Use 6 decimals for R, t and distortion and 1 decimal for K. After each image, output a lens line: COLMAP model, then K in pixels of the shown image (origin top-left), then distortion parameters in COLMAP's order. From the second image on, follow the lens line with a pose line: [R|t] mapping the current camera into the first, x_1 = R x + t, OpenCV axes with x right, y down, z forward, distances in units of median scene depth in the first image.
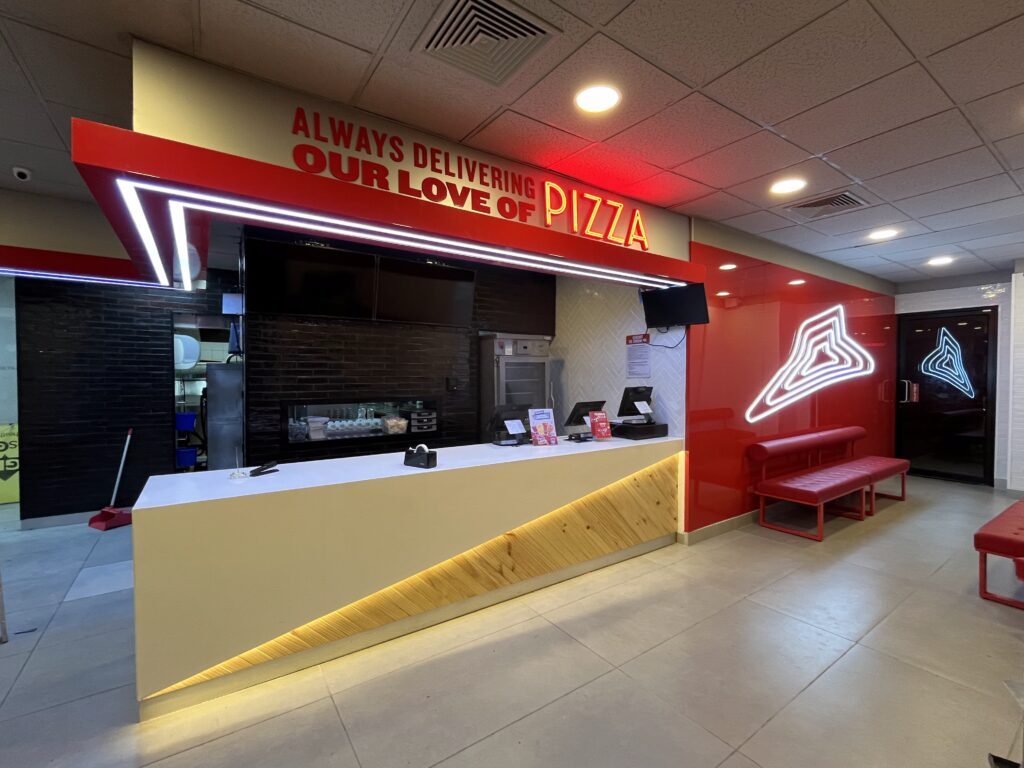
lens RADIAL K [[455.3, 0, 513.1], [0, 455.3, 385.3], [0, 0, 1]] dist [0.011929, -0.000019]
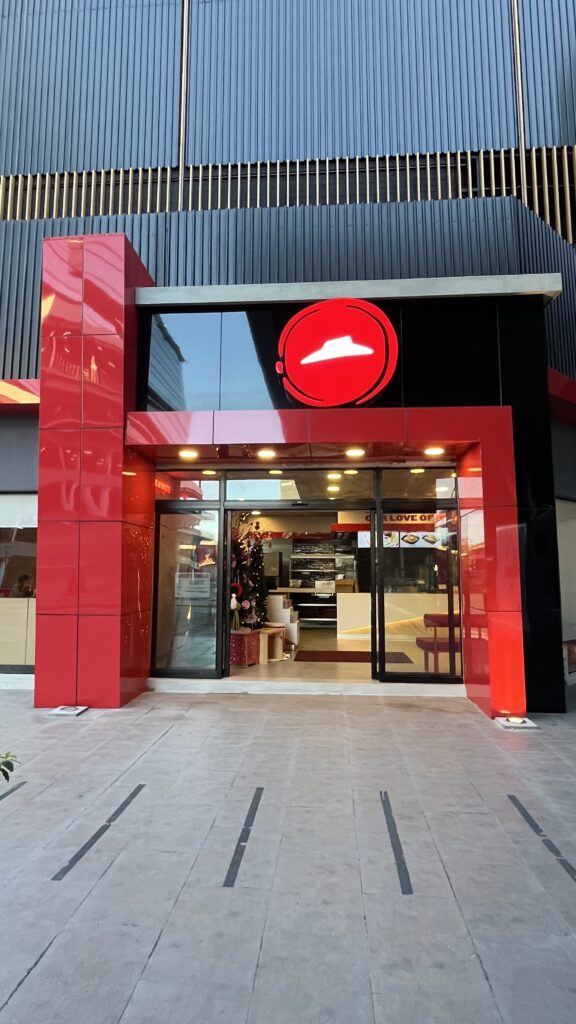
lens RADIAL K [[552.3, 0, 287.4], [0, 552.3, 513.8], [0, 0, 1]] dist [-0.005036, -0.002315]
pose [[0.775352, -0.068198, -0.627837, 1.395515], [-0.016381, 0.991646, -0.127947, 0.095575], [0.631317, 0.109488, 0.767757, -2.185492]]
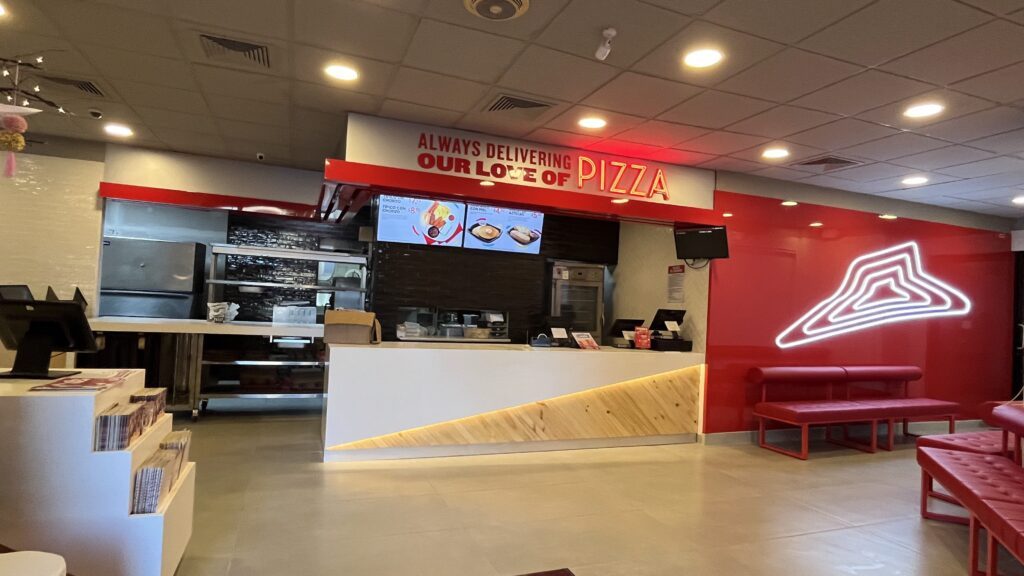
lens RADIAL K [[552.3, 0, 506.6], [0, 552.3, 294.7], [0, 0, 1]] dist [-0.005036, -0.002315]
pose [[0.970422, 0.043351, -0.237490, 0.228071], [-0.053181, 0.997967, -0.035137, 0.045042], [0.235484, 0.046728, 0.970754, -0.577037]]
